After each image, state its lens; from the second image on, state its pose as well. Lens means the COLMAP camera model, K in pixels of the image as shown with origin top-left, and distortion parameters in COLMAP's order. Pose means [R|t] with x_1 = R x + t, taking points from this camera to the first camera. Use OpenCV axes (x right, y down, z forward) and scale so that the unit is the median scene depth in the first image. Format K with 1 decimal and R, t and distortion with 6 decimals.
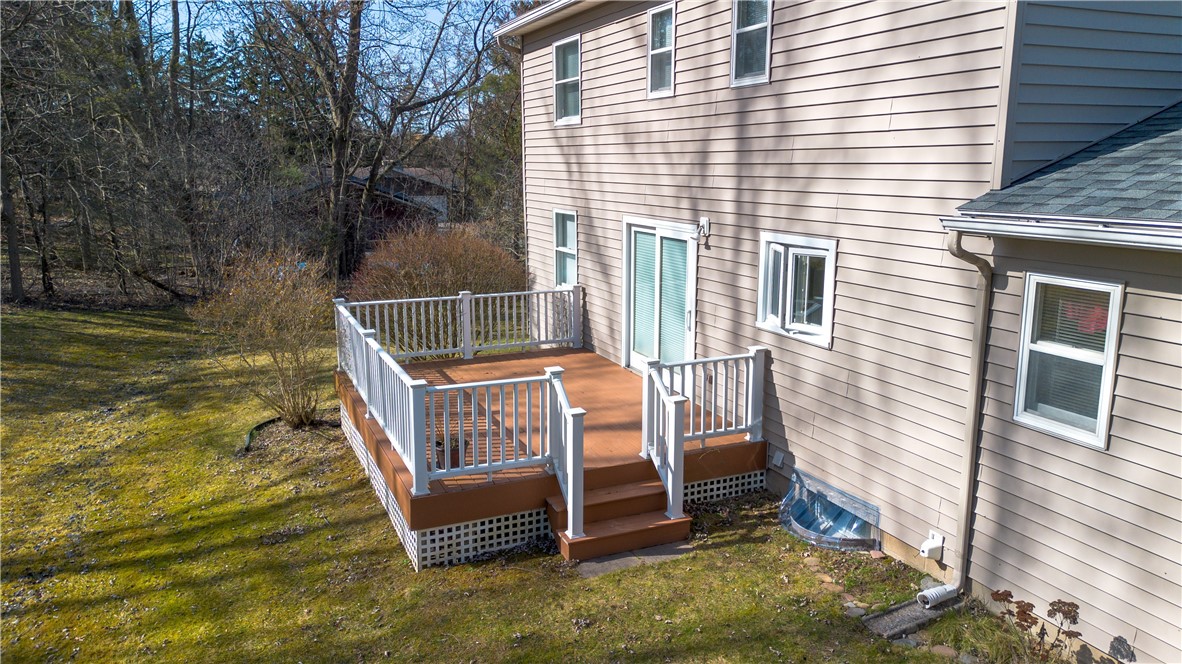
lens RADIAL K [[832.3, 0, 592.8], [0, 832.3, 328.2], [0, 0, 1]] dist [0.100169, -0.099491]
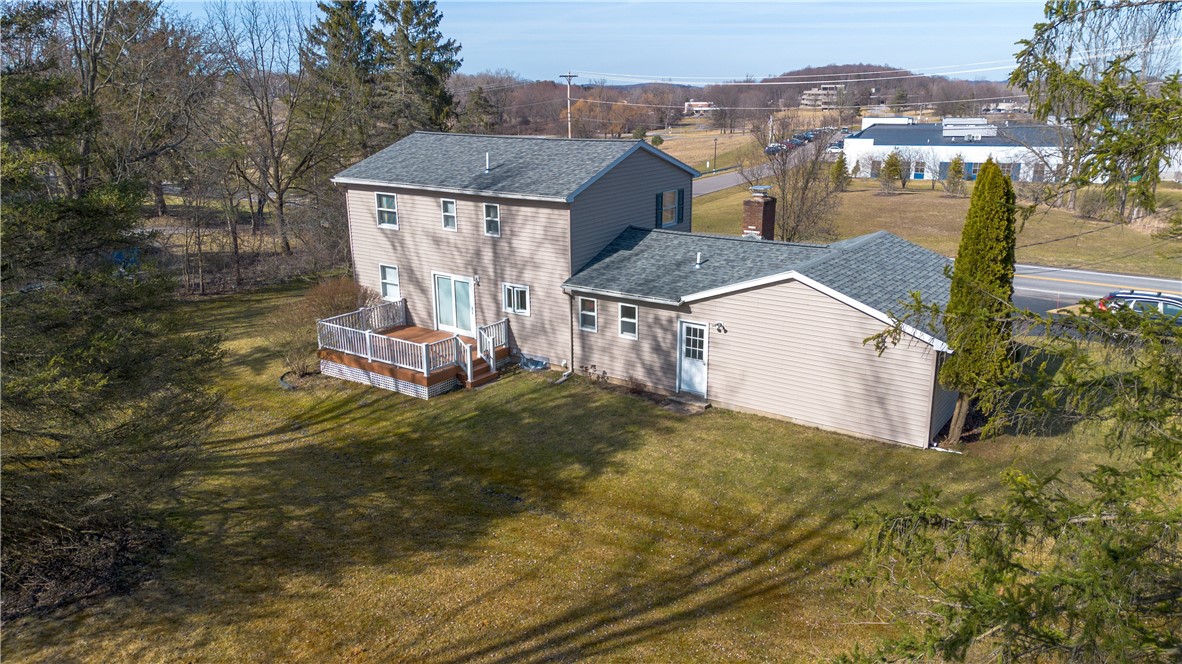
lens RADIAL K [[839.2, 0, 600.1], [0, 839.2, 333.1], [0, 0, 1]] dist [0.090017, -0.102466]
pose [[0.855351, -0.149711, 0.495944, -1.142040], [0.106400, 0.987692, 0.114647, -0.260752], [-0.507004, -0.045295, 0.860753, -2.032783]]
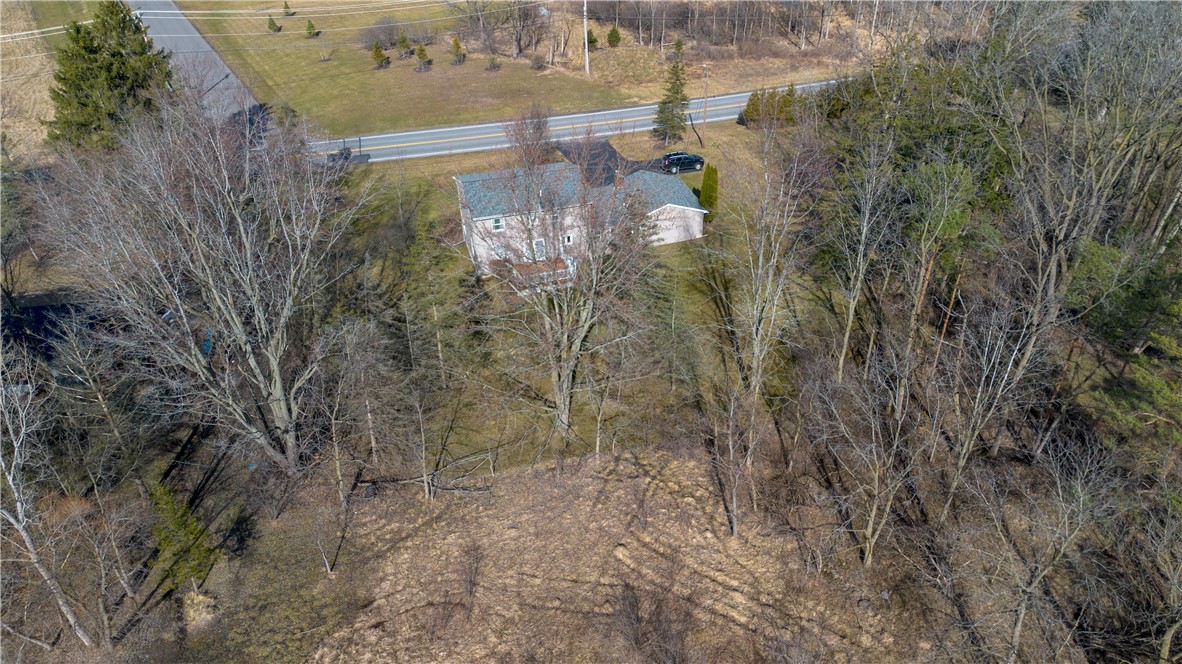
lens RADIAL K [[839.2, 0, 600.1], [0, 839.2, 333.1], [0, 0, 1]] dist [0.090017, -0.102466]
pose [[0.123880, -0.584390, 0.801961, -7.439609], [0.193058, 0.806937, 0.558194, -4.158854], [-0.973336, 0.085676, 0.212785, -1.182452]]
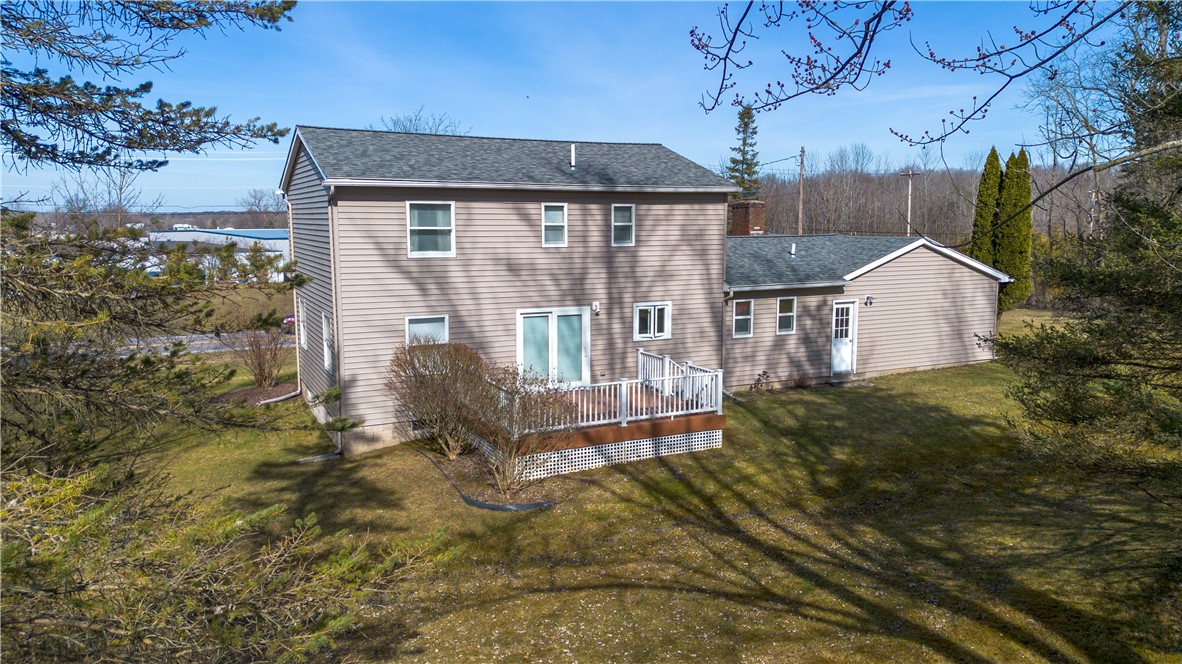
lens RADIAL K [[839.2, 0, 600.1], [0, 839.2, 333.1], [0, 0, 1]] dist [0.090017, -0.102466]
pose [[-0.035743, -0.131422, 0.990682, -2.383736], [0.199872, 0.970347, 0.135935, -0.404585], [-0.979170, 0.202869, -0.008416, 1.168121]]
